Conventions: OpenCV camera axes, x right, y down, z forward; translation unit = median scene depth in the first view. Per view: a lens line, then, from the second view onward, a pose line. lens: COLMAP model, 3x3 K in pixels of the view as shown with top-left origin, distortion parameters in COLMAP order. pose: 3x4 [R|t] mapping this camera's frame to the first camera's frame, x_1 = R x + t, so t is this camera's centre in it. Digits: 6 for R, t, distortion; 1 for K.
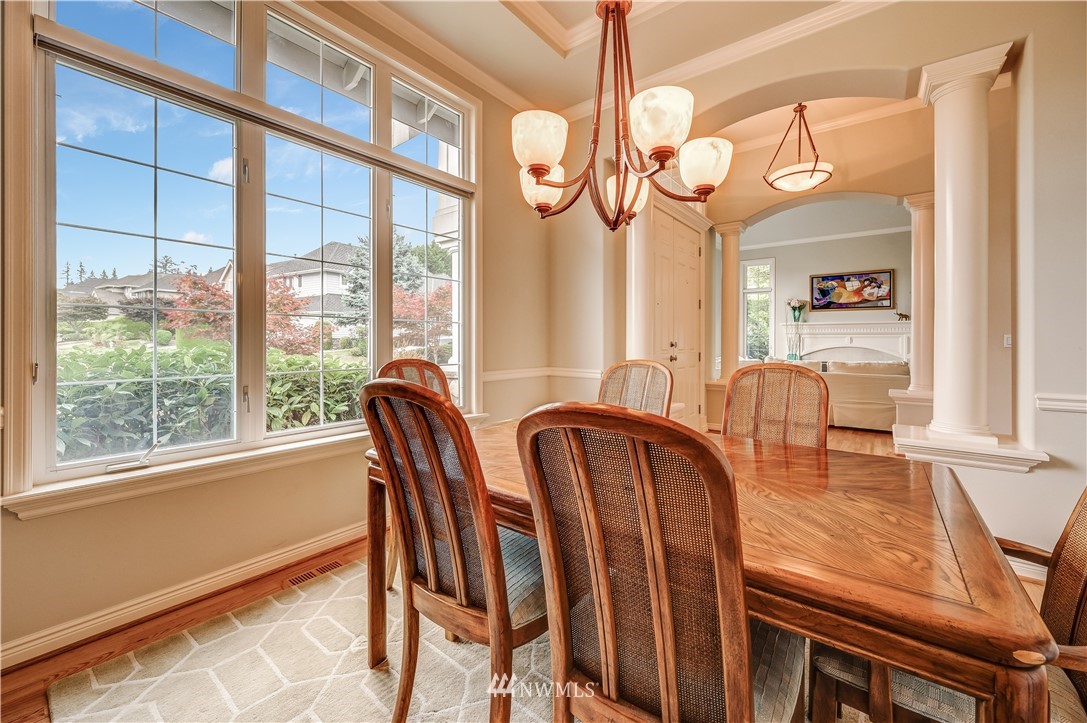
lens RADIAL K [[436.0, 0, 543.5], [0, 436.0, 335.5], [0, 0, 1]] dist [-0.001083, 0.000113]
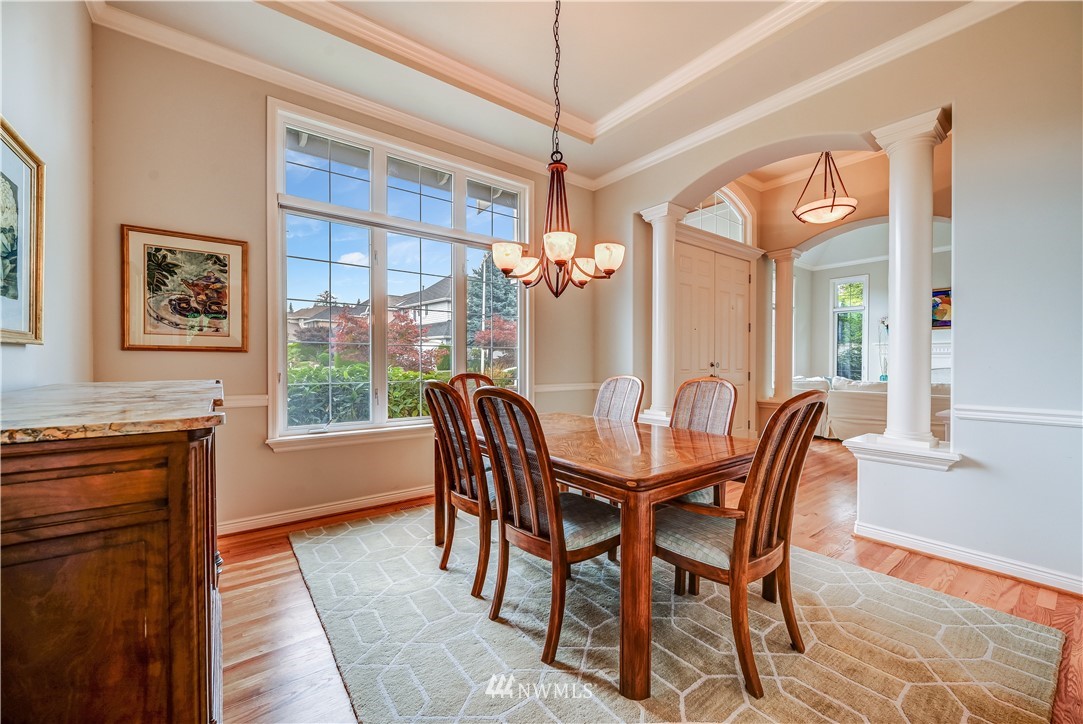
lens RADIAL K [[432.8, 0, 542.5], [0, 432.8, 356.1], [0, 0, 1]] dist [-0.001297, -0.000111]
pose [[0.968375, -0.004518, -0.249459, 0.304301], [0.004342, 0.999990, -0.001258, -0.003460], [0.249462, 0.000135, 0.968385, -0.389555]]
